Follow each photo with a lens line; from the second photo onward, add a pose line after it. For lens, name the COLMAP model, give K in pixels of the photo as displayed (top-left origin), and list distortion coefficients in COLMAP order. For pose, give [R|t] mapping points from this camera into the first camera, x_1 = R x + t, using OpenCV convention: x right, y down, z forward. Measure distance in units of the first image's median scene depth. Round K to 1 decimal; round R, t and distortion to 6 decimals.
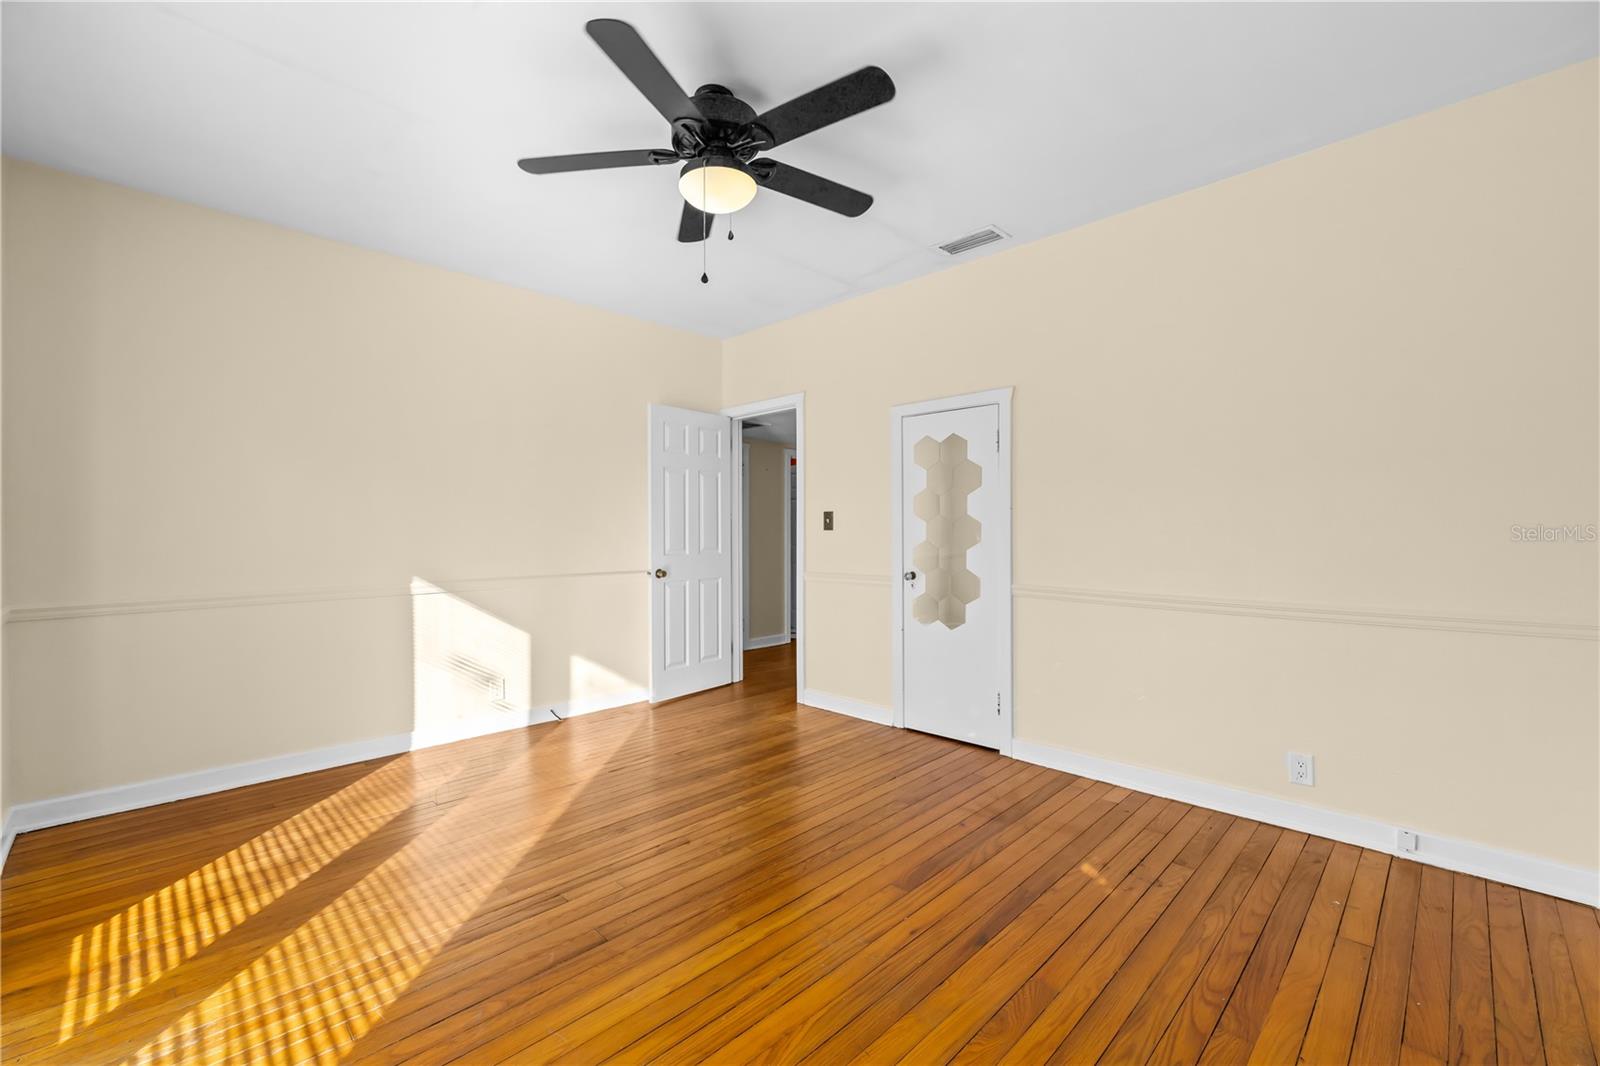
lens RADIAL K [[670.3, 0, 811.8], [0, 670.3, 532.3], [0, 0, 1]] dist [0.002107, 0.000257]
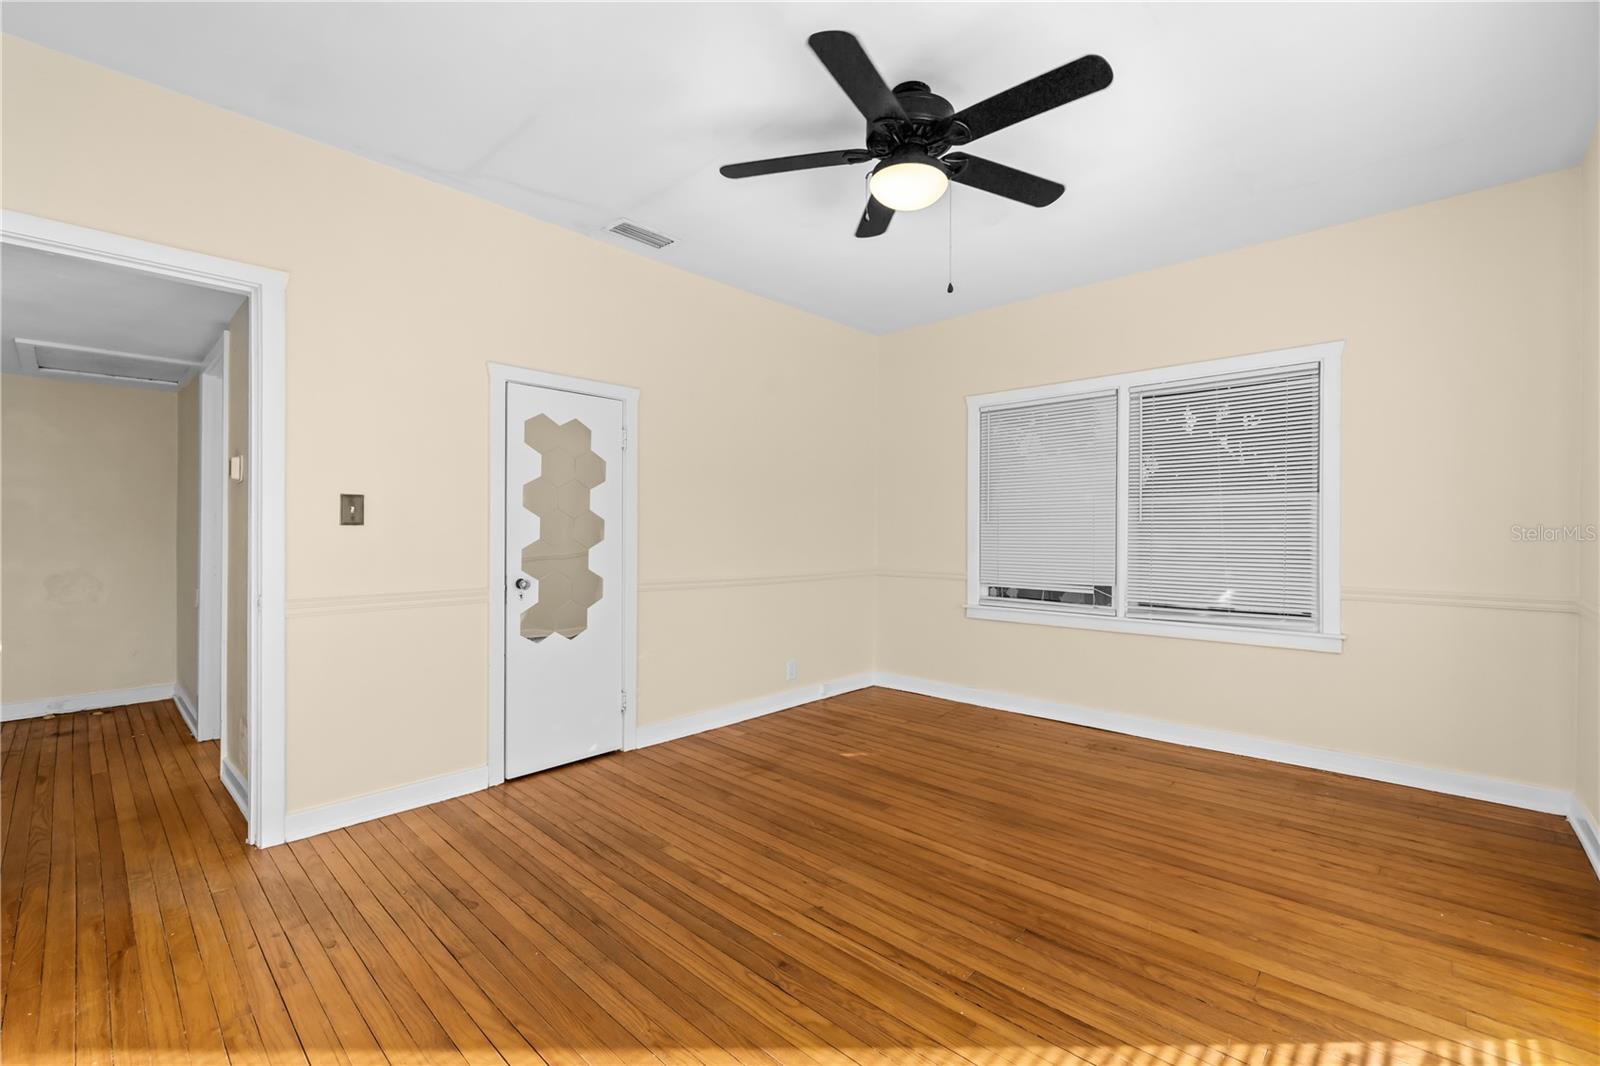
lens RADIAL K [[670.3, 0, 811.8], [0, 670.3, 532.3], [0, 0, 1]] dist [0.002107, 0.000257]
pose [[-0.022278, -0.000345, 0.999752, -0.809279], [-0.001273, 0.999999, 0.000316, 0.003250], [-0.999751, -0.001265, -0.022279, 0.829620]]
